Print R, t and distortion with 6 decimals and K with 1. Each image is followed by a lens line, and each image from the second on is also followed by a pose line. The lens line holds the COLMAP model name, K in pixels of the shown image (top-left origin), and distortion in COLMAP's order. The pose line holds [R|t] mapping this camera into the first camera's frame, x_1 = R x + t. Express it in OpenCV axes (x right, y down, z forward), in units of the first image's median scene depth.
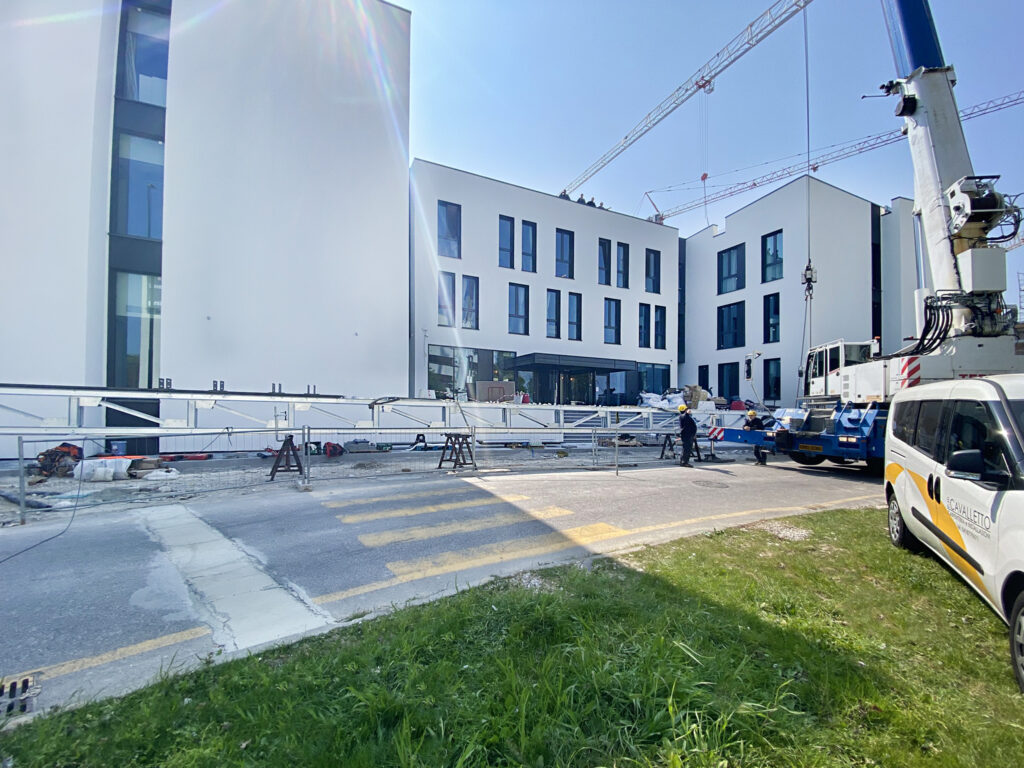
lens RADIAL K [[375.7, 0, 489.3], [0, 375.7, 385.6], [0, 0, 1]] dist [0.027685, -0.020090]
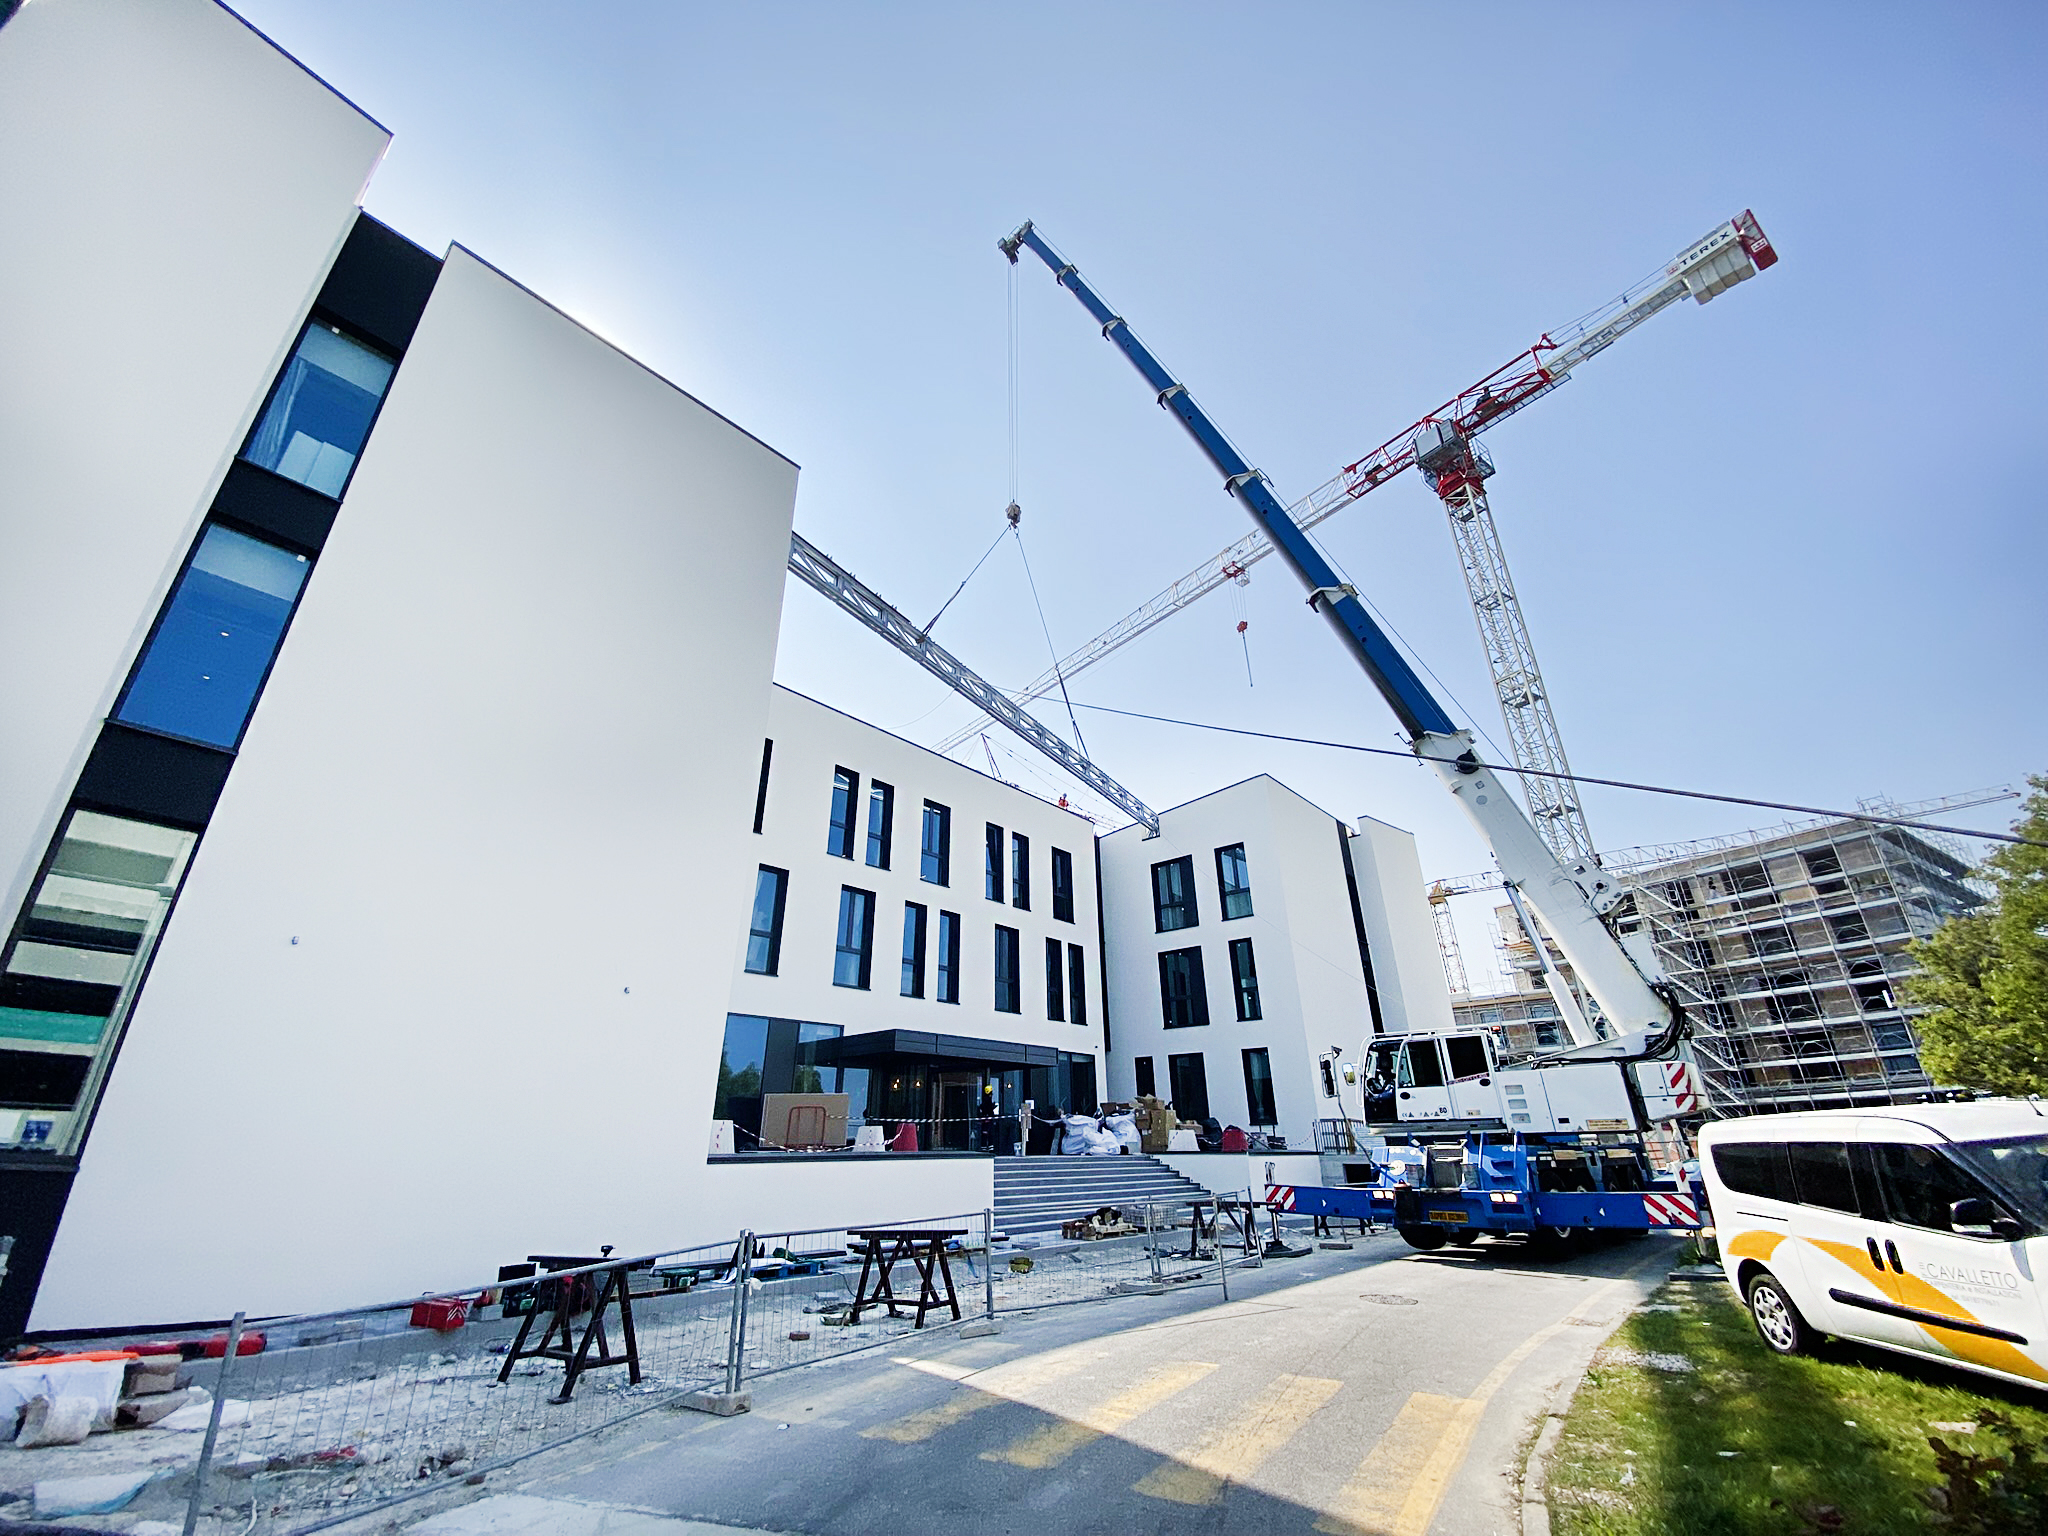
lens RADIAL K [[751.3, 0, 978.6], [0, 751.3, 771.3], [0, 0, 1]] dist [0.027685, -0.020090]
pose [[0.925362, 0.144618, 0.350415, -0.144734], [0.004582, 0.920037, -0.391804, -0.008591], [-0.379057, 0.364167, 0.850705, -0.012847]]
